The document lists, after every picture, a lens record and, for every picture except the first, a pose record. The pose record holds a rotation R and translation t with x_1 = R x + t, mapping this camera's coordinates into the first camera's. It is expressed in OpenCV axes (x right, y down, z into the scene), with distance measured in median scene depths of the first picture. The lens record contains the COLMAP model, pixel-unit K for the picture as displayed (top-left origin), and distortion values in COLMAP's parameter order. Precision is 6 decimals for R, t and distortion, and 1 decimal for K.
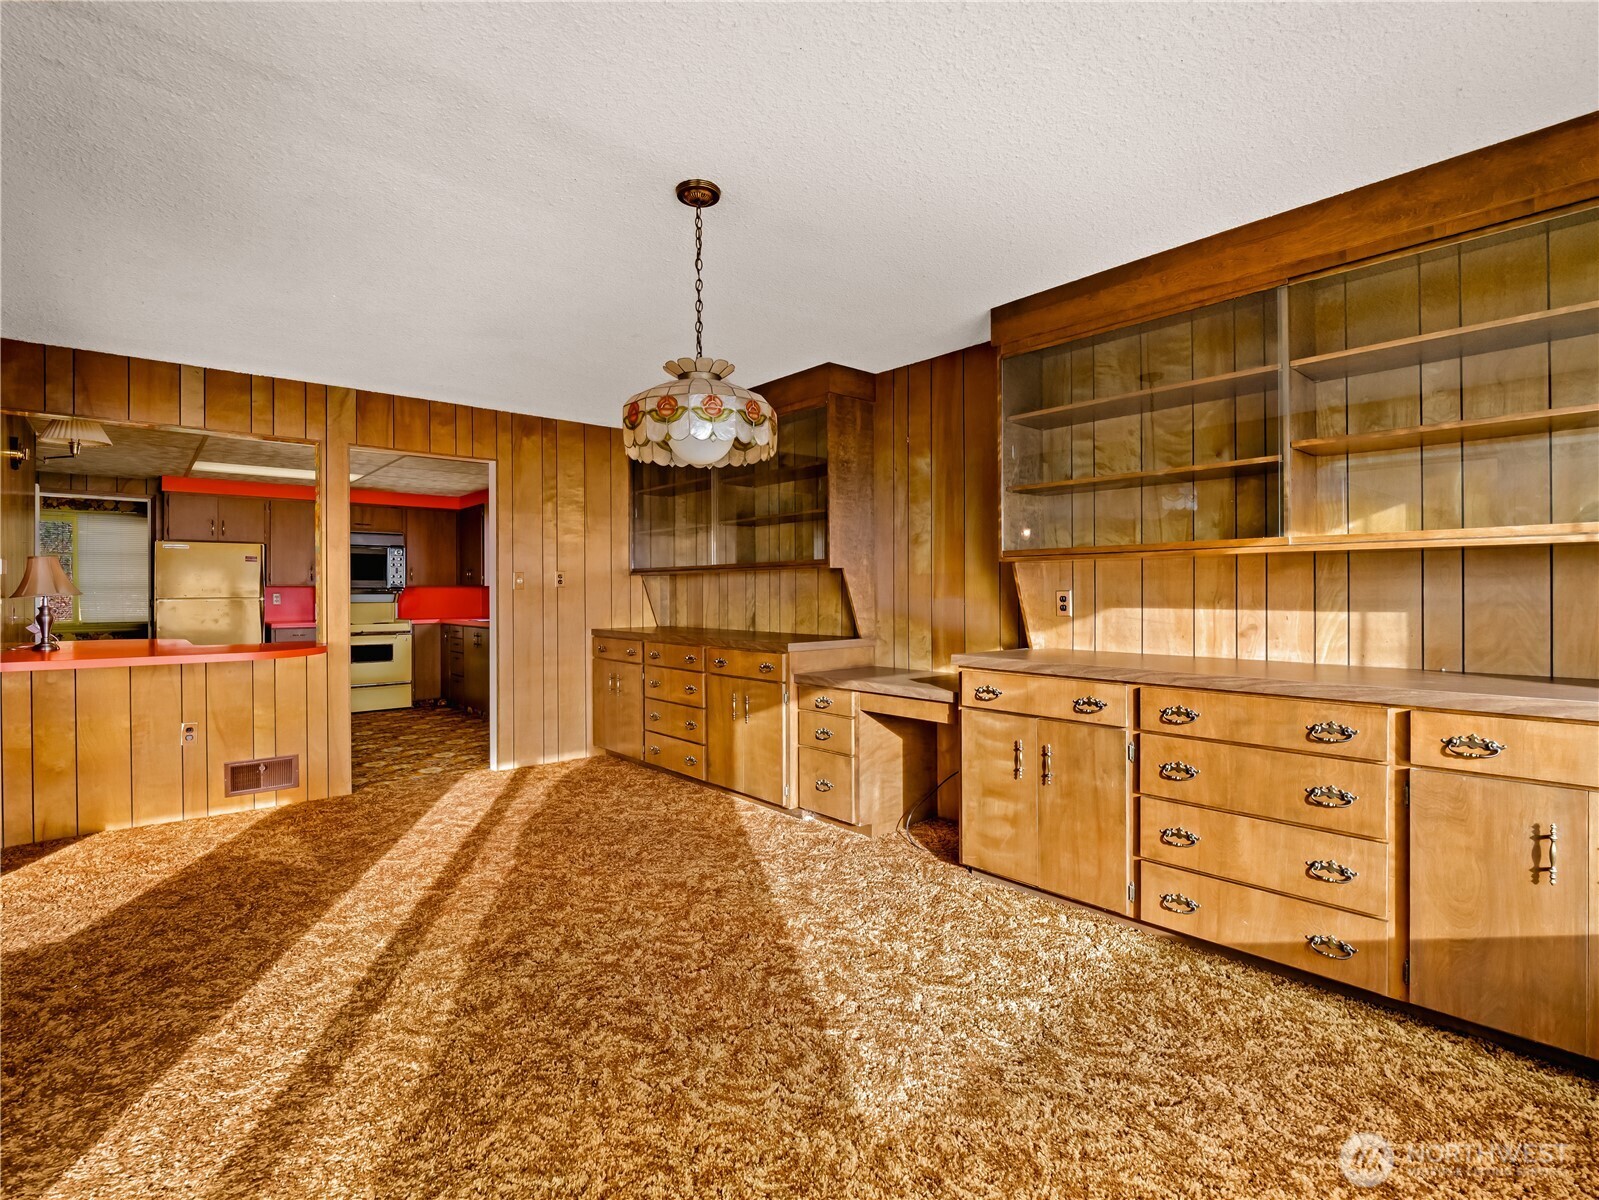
lens RADIAL K [[765.5, 0, 800.1], [0, 765.5, 593.4], [0, 0, 1]] dist [-0.016410, -0.000740]
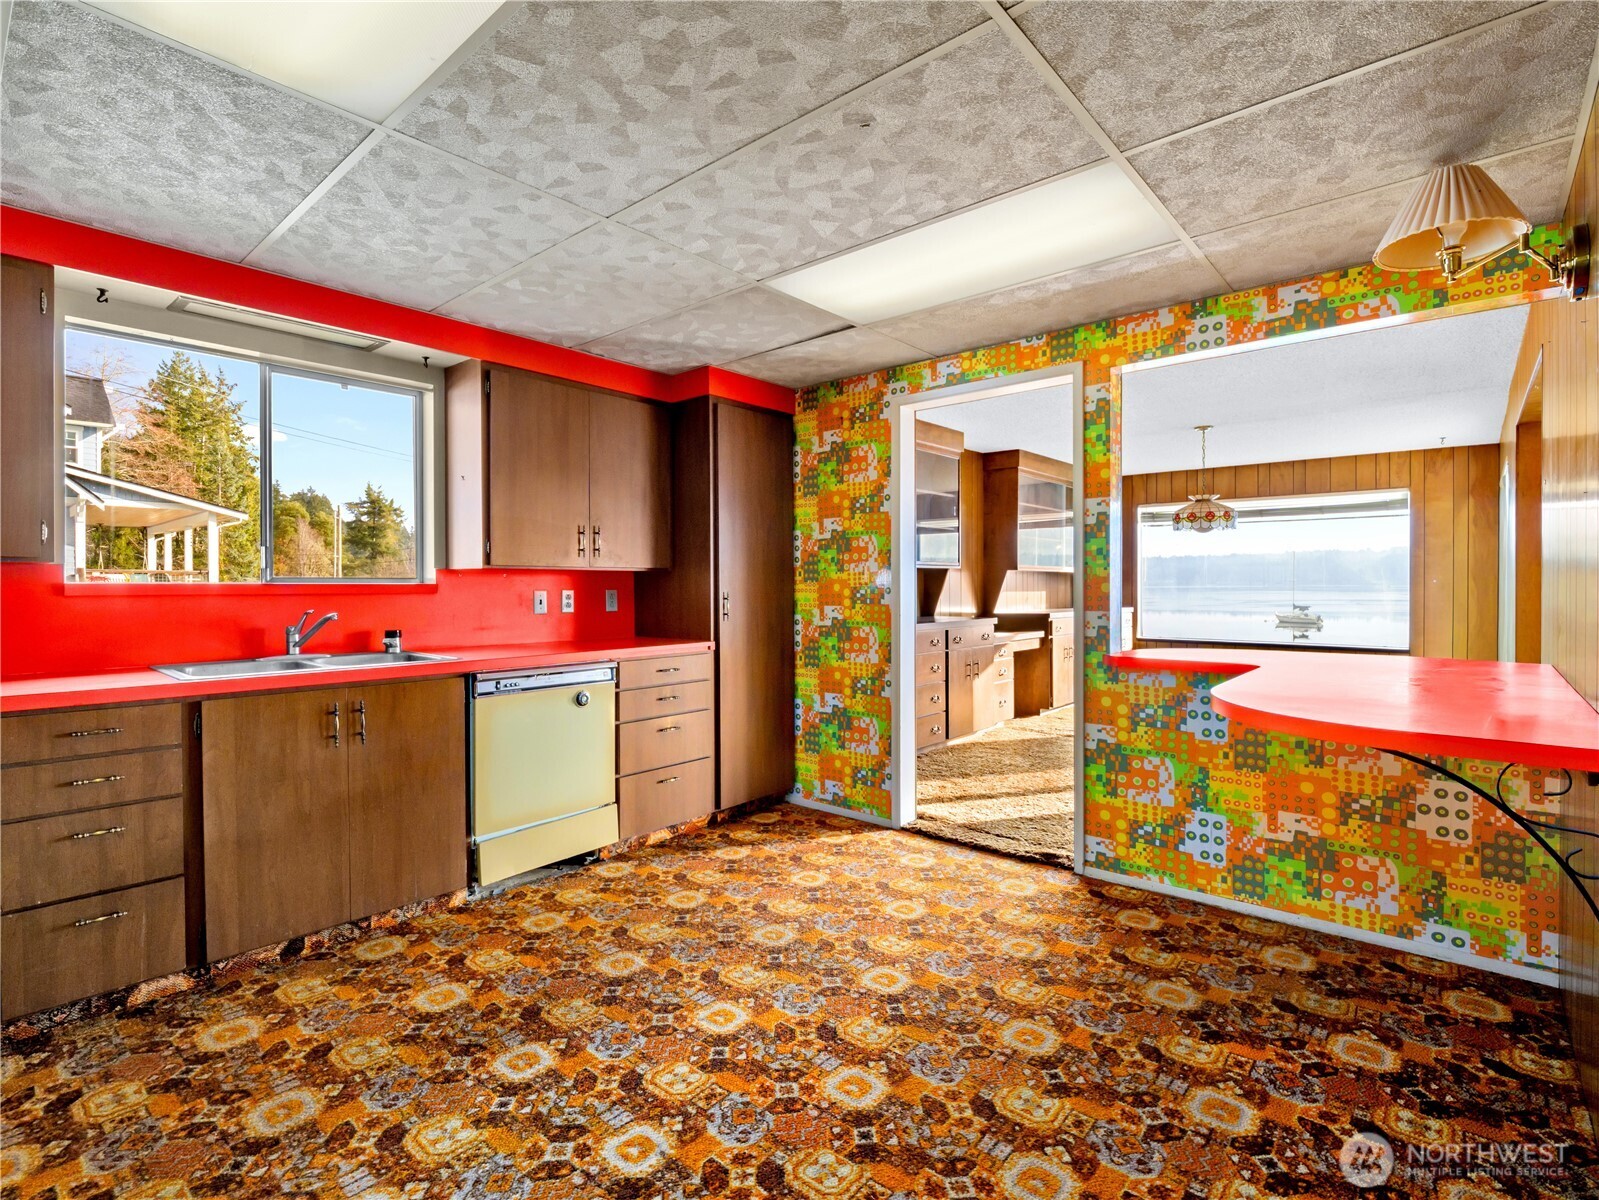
lens RADIAL K [[765.5, 0, 800.1], [0, 765.5, 593.4], [0, 0, 1]] dist [-0.016410, -0.000740]
pose [[-0.127697, -0.004819, 0.991801, -1.832184], [0.008021, 0.999950, 0.005891, 0.004142], [-0.991781, 0.008708, -0.127652, 1.948466]]
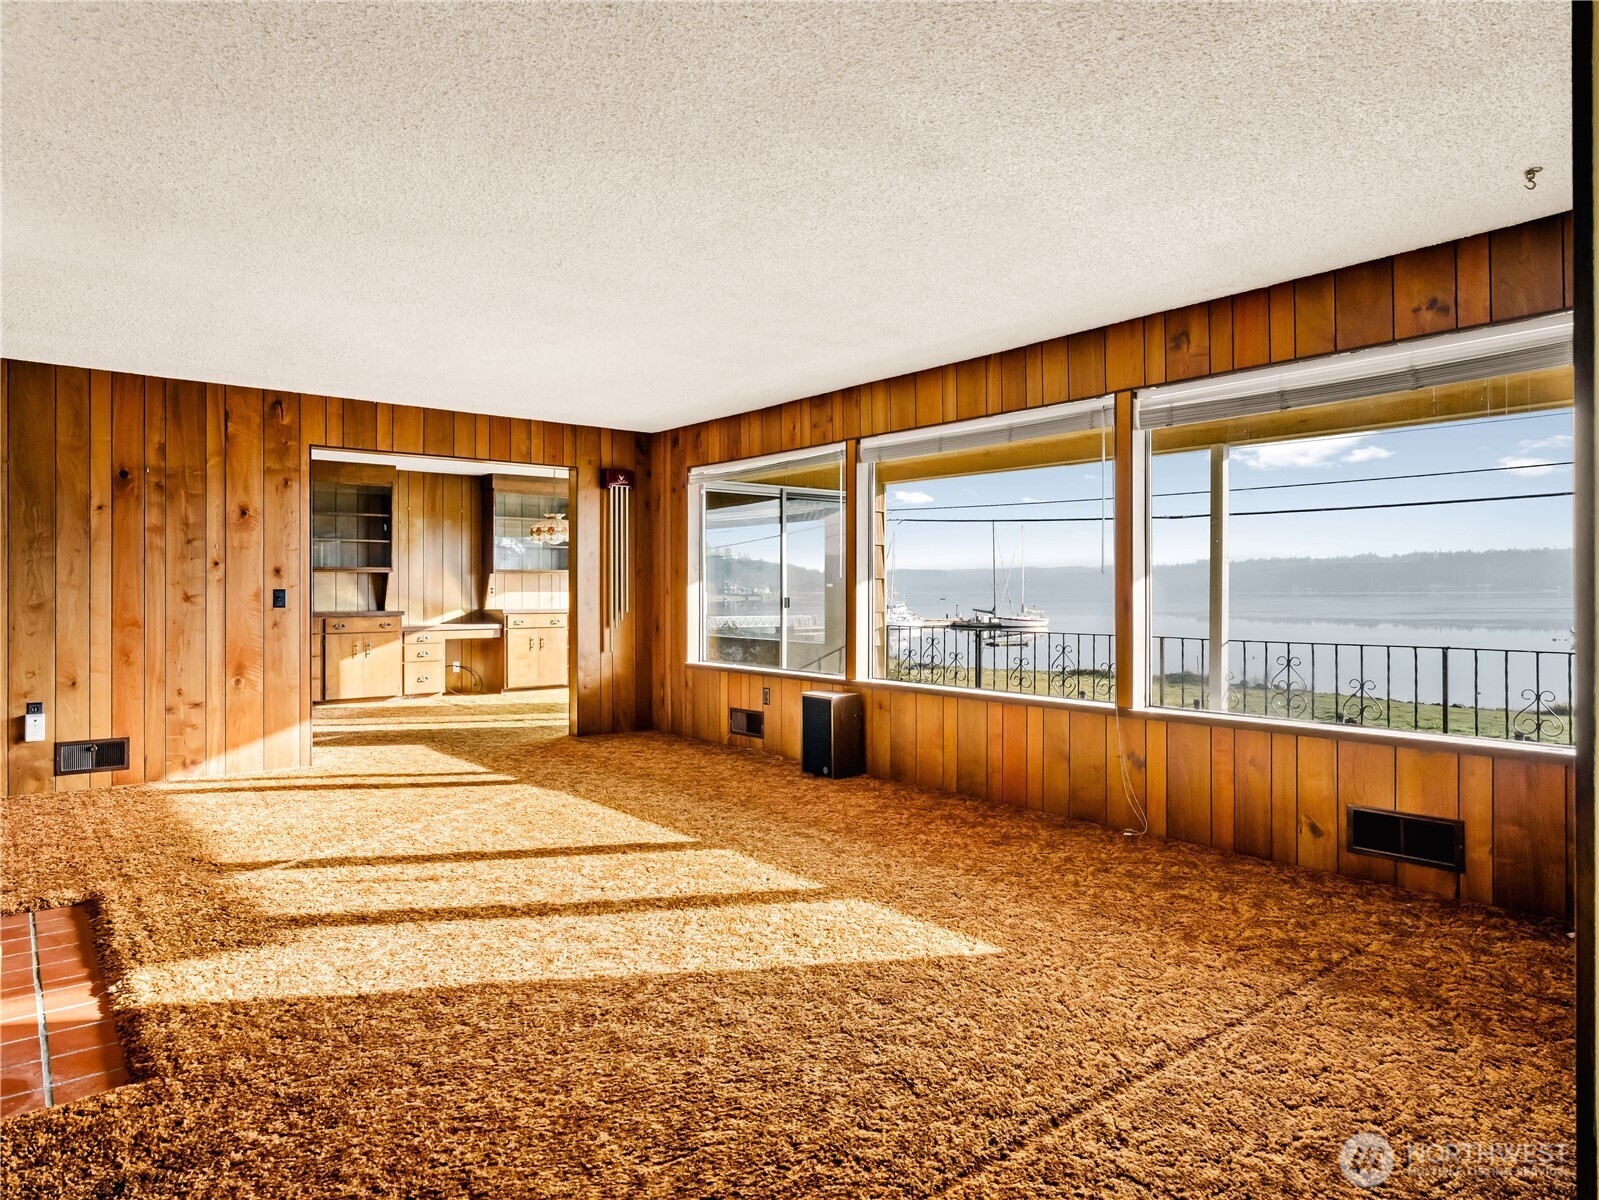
lens RADIAL K [[971.9, 0, 796.6], [0, 971.9, 588.4], [0, 0, 1]] dist [-0.001795, -0.000492]
pose [[0.042159, 0.008416, 0.999075, -3.013987], [0.004061, 0.999955, -0.008595, 0.040797], [-0.999103, 0.004420, 0.042123, -0.137722]]
